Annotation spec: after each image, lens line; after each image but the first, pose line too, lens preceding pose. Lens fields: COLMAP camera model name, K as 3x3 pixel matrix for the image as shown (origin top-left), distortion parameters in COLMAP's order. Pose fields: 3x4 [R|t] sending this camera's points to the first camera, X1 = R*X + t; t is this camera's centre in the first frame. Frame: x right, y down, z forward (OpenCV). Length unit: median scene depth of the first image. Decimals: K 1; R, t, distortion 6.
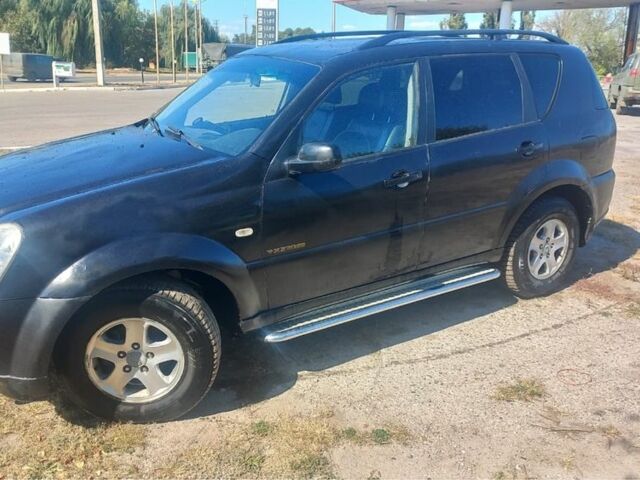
lens RADIAL K [[613.6, 0, 320.5], [0, 613.6, 239.4], [0, 0, 1]] dist [0.044324, 0.000000]
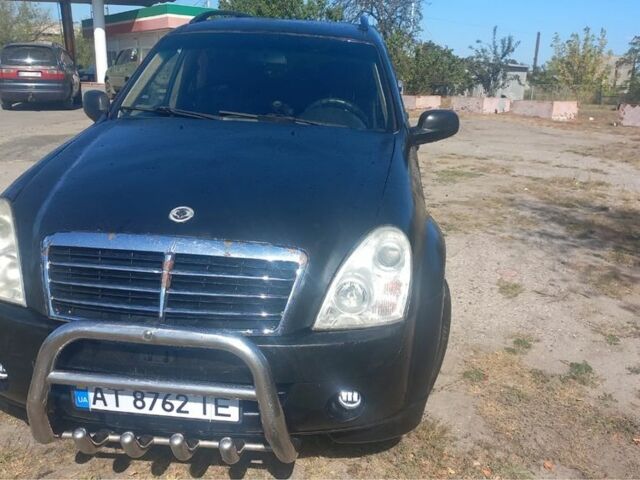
lens RADIAL K [[613.6, 0, 323.8], [0, 613.6, 243.2], [0, 0, 1]] dist [0.044324, 0.000000]
pose [[0.617723, -0.212810, 0.757053, -0.861291], [0.205107, 0.972967, 0.106145, -0.069023], [-0.759177, 0.089709, 0.644673, 0.418708]]
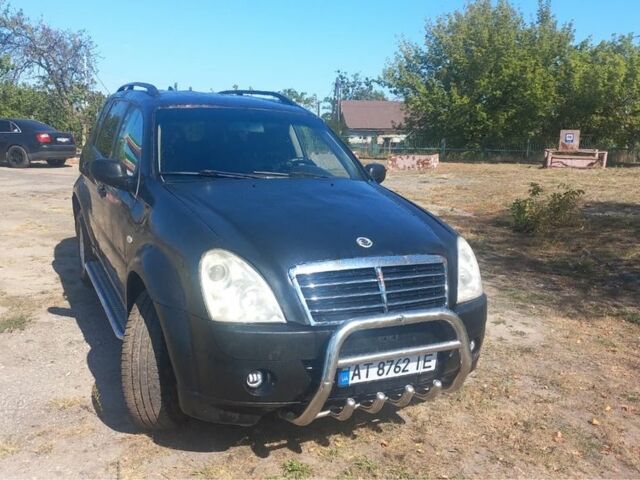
lens RADIAL K [[613.6, 0, 325.8], [0, 613.6, 240.8], [0, 0, 1]] dist [0.044324, 0.000000]
pose [[0.104277, -0.194132, 0.975417, -1.674581], [0.263591, 0.951085, 0.161110, -0.321164], [-0.958982, 0.240311, 0.150348, 1.114638]]
